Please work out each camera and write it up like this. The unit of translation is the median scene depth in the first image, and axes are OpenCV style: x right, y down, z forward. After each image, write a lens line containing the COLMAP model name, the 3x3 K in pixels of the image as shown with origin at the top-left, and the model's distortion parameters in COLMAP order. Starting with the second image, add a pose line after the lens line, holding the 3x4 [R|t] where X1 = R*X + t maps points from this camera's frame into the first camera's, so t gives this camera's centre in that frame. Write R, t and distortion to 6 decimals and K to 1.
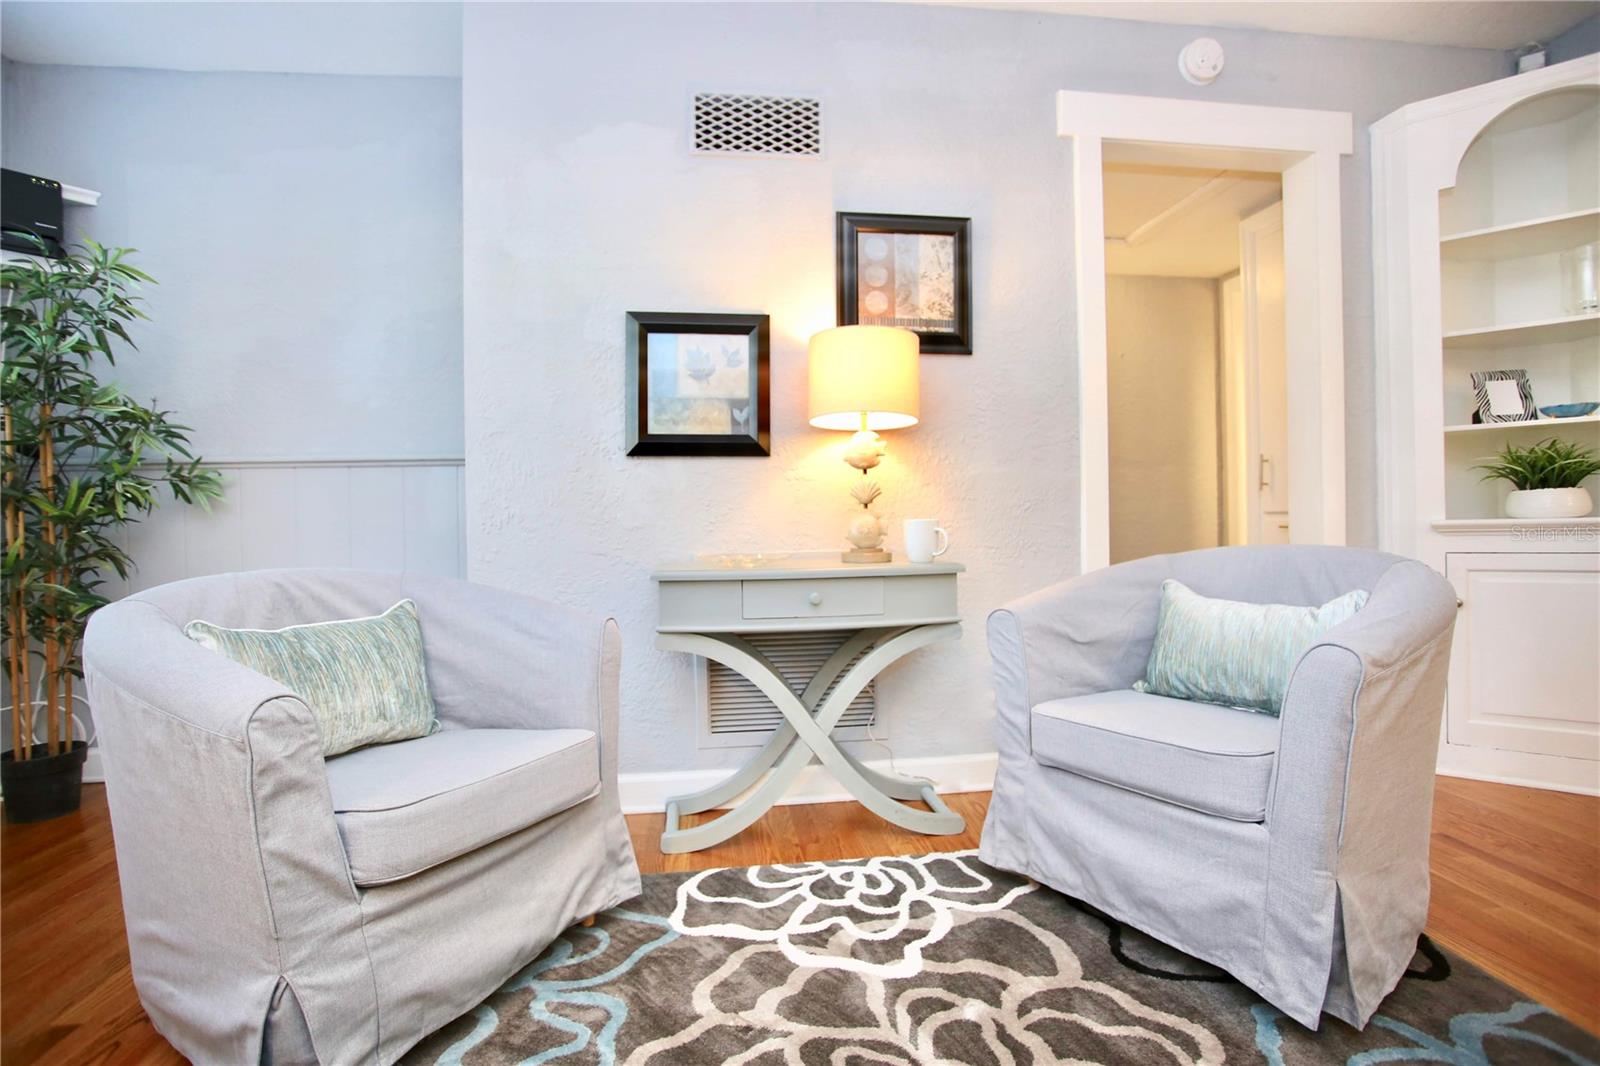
lens RADIAL K [[775.2, 0, 794.7], [0, 775.2, 522.1], [0, 0, 1]] dist [-0.071692, 0.028444]
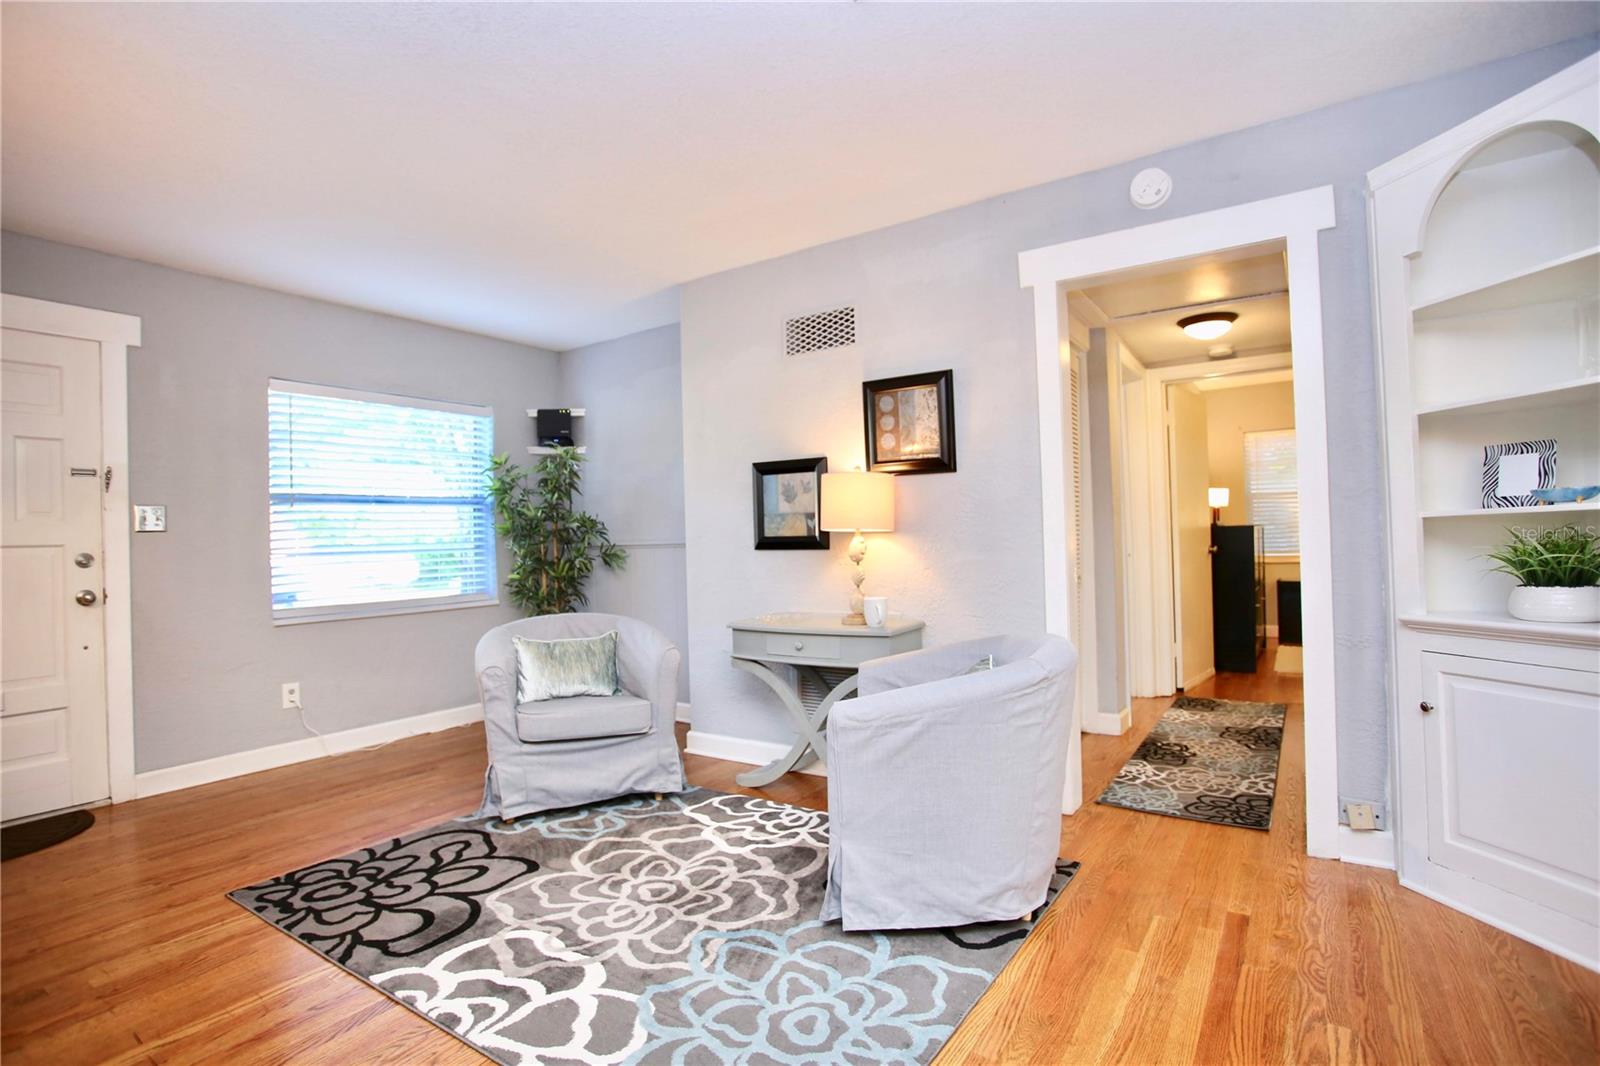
lens RADIAL K [[775.2, 0, 794.7], [0, 775.2, 522.1], [0, 0, 1]] dist [-0.071692, 0.028444]
pose [[0.752586, -0.018336, -0.658239, 0.955375], [0.011812, 0.999827, -0.014346, -0.120745], [0.658389, 0.003021, 0.752672, -0.206352]]
